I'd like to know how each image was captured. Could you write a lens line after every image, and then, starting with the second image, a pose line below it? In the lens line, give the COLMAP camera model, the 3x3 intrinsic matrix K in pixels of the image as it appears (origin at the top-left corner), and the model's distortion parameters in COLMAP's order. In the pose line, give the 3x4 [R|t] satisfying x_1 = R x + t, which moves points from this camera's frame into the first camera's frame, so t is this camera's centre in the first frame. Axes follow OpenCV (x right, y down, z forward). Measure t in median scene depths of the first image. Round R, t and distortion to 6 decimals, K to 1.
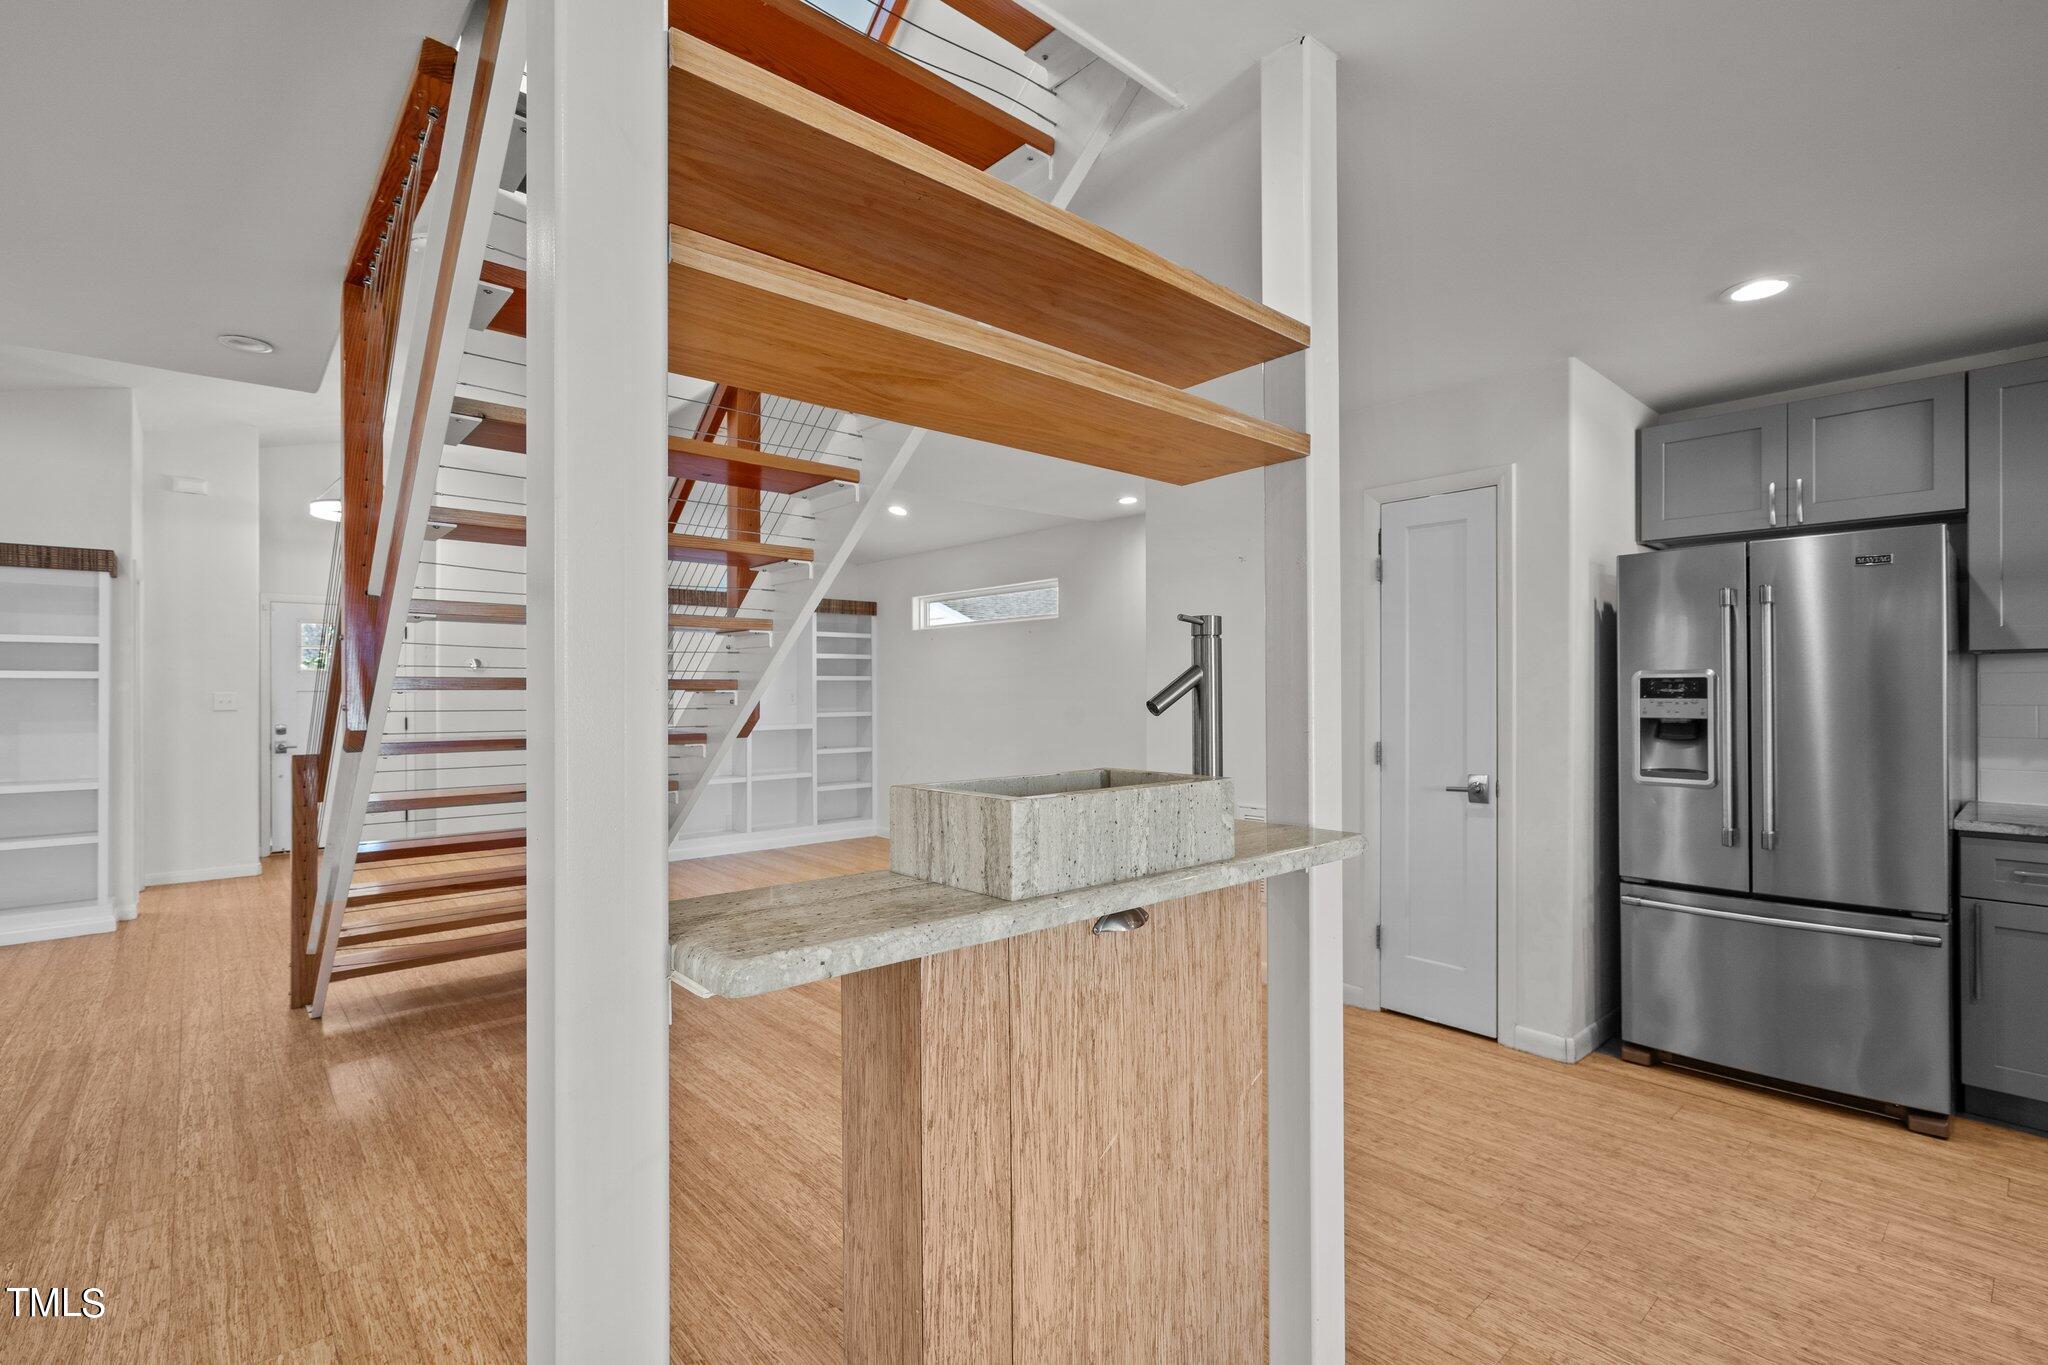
lens RADIAL K [[944.2, 0, 1031.4], [0, 944.2, 682.5], [0, 0, 1]] dist [0.000007, -0.000052]
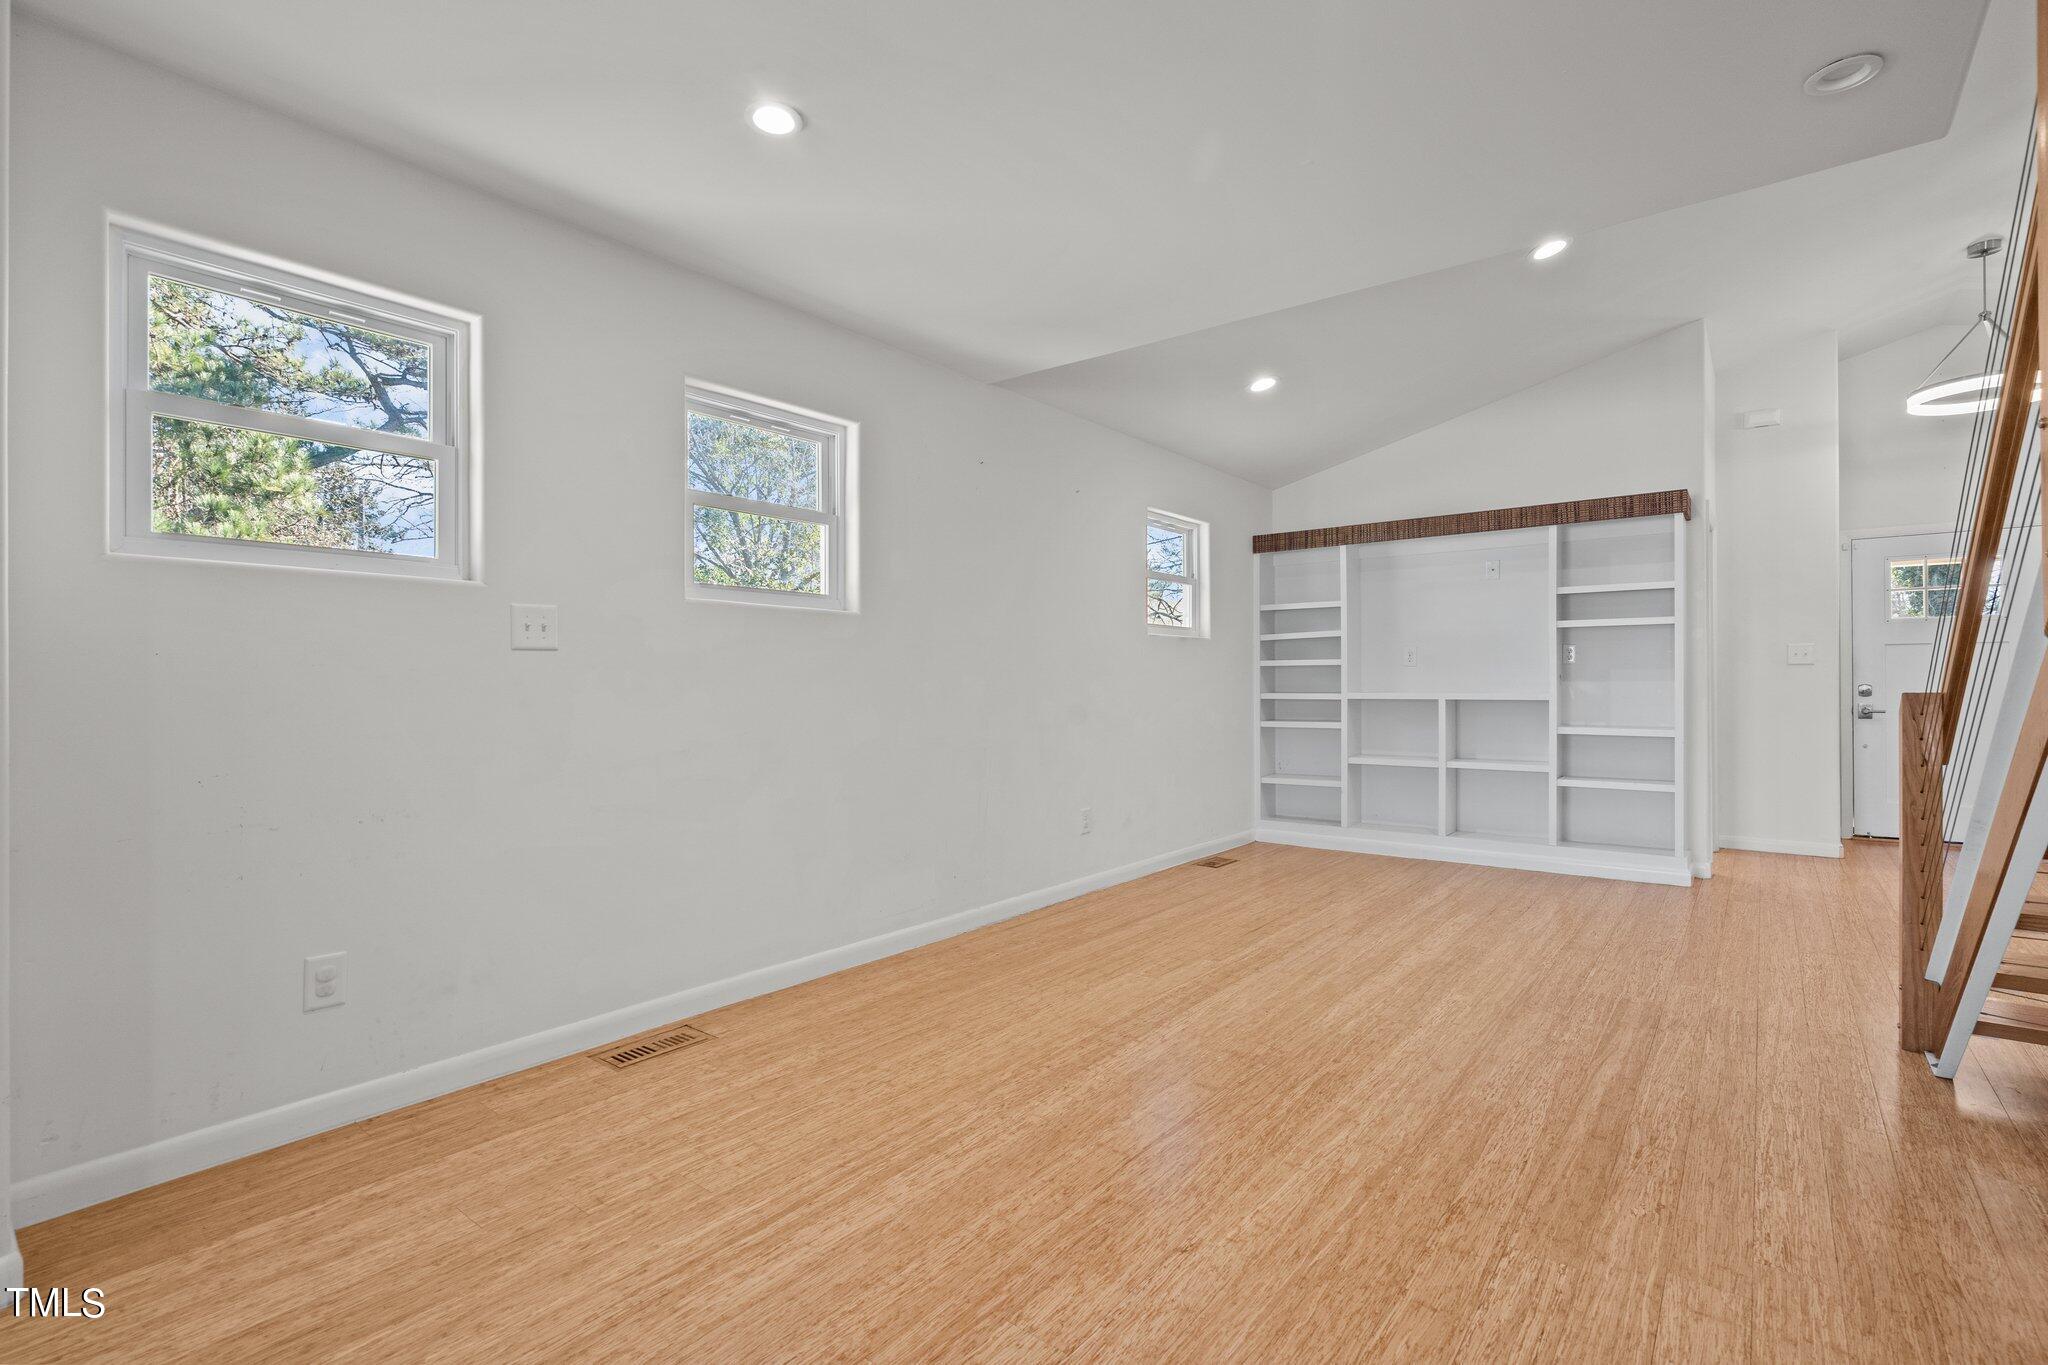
lens RADIAL K [[944.2, 0, 1031.4], [0, 944.2, 682.5], [0, 0, 1]] dist [0.000007, -0.000052]
pose [[0.184881, 0.004053, -0.982753, -0.211635], [0.009041, 0.999942, 0.005825, 0.060827], [0.982719, -0.009962, 0.184834, 0.231237]]
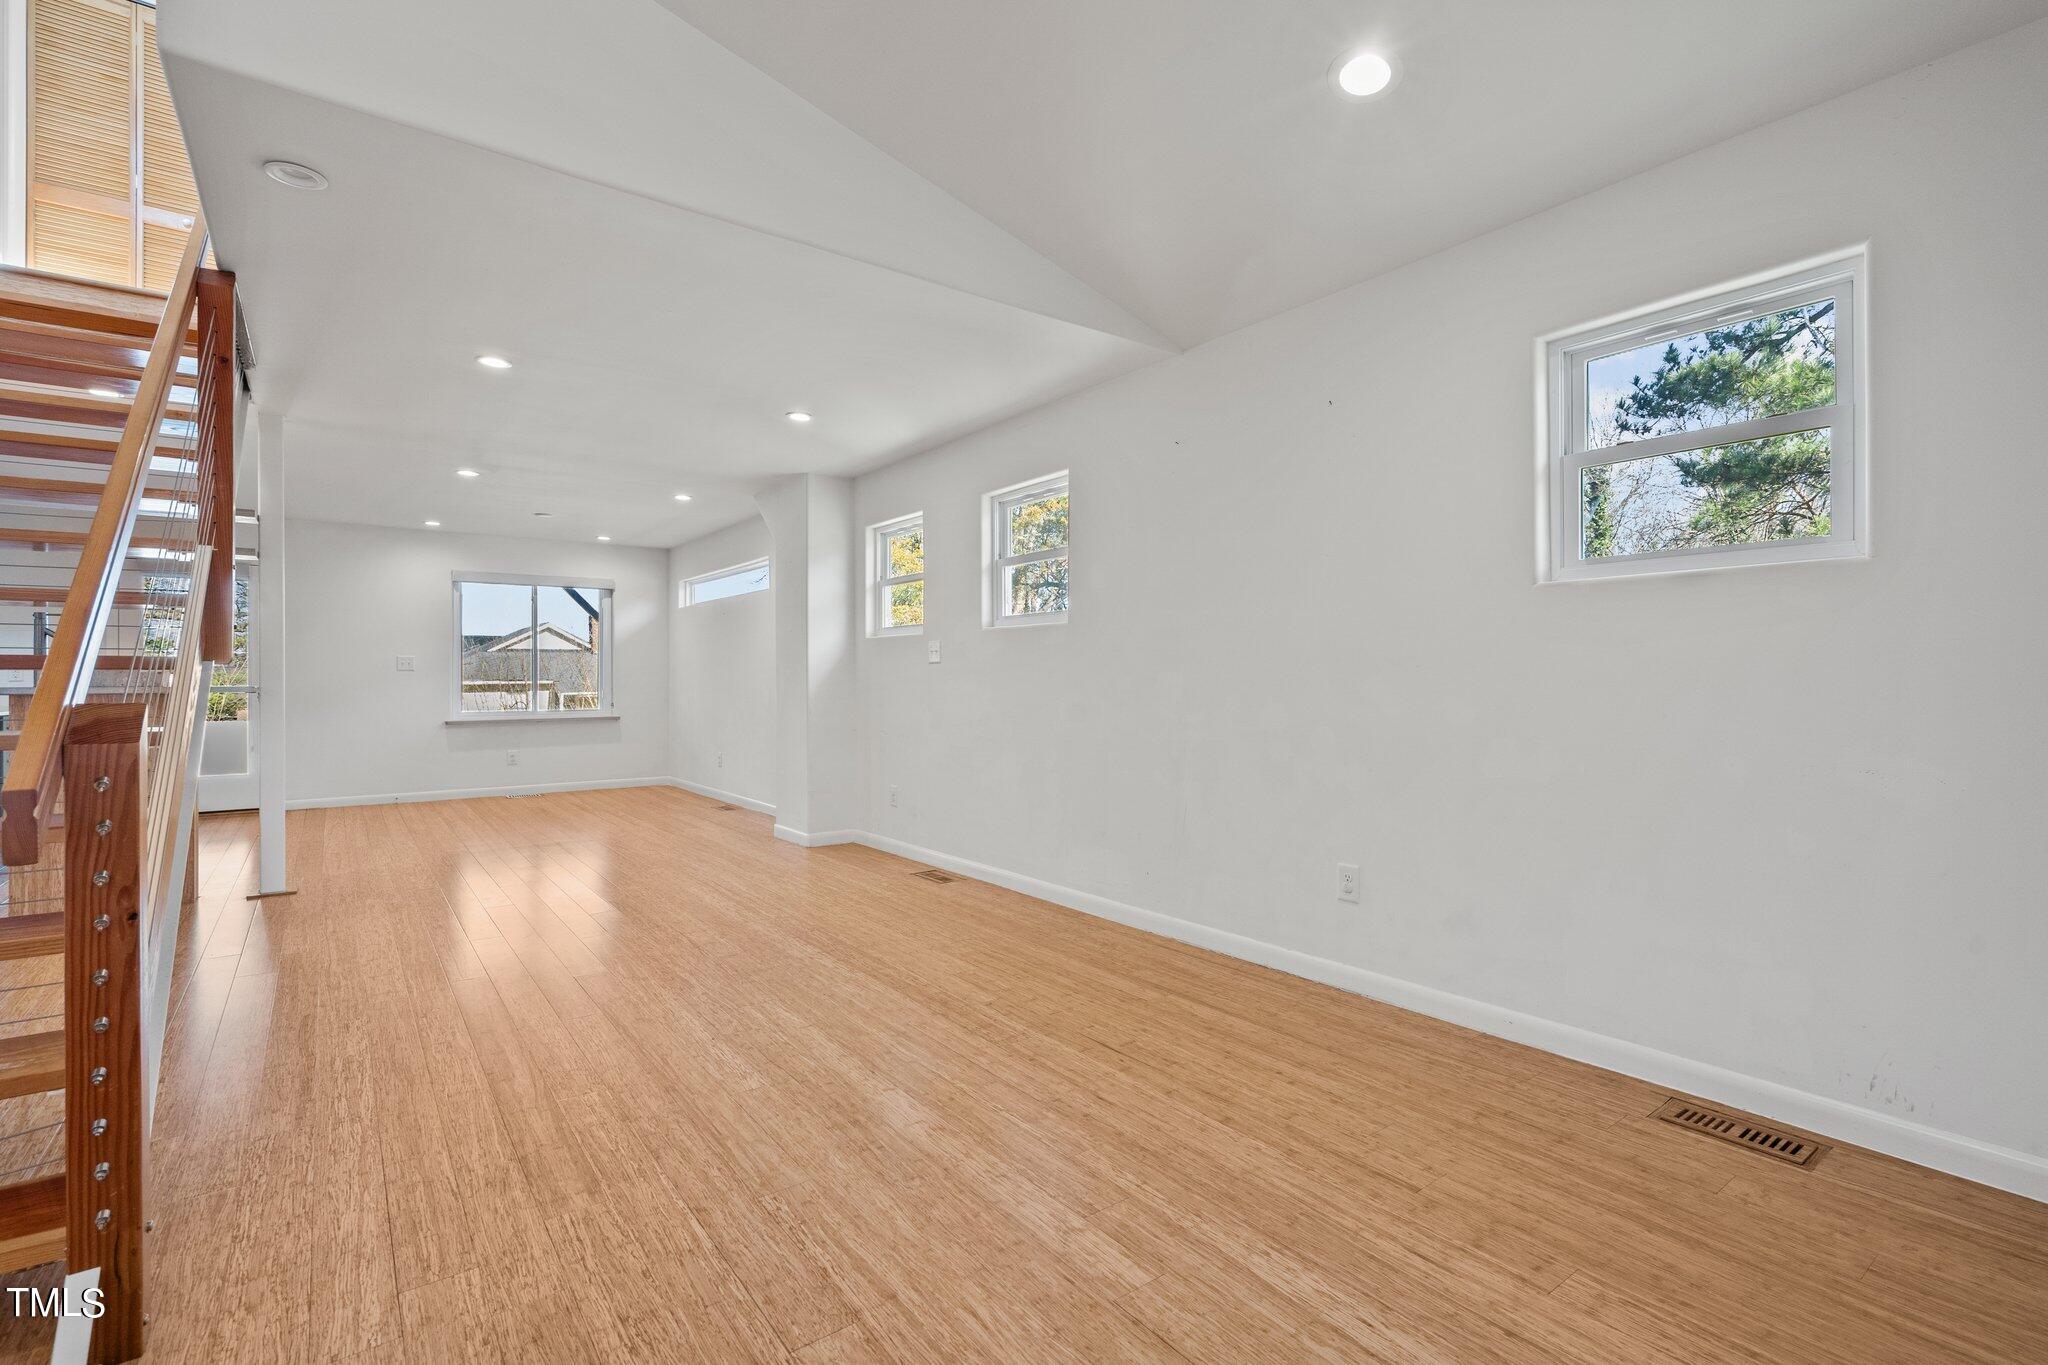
lens RADIAL K [[944.2, 0, 1031.4], [0, 944.2, 682.5], [0, 0, 1]] dist [0.000007, -0.000052]
pose [[-0.996417, 0.008753, 0.084125, -1.230161], [0.008318, 0.999950, -0.005522, 0.075117], [-0.084170, -0.004802, -0.996440, 1.411060]]
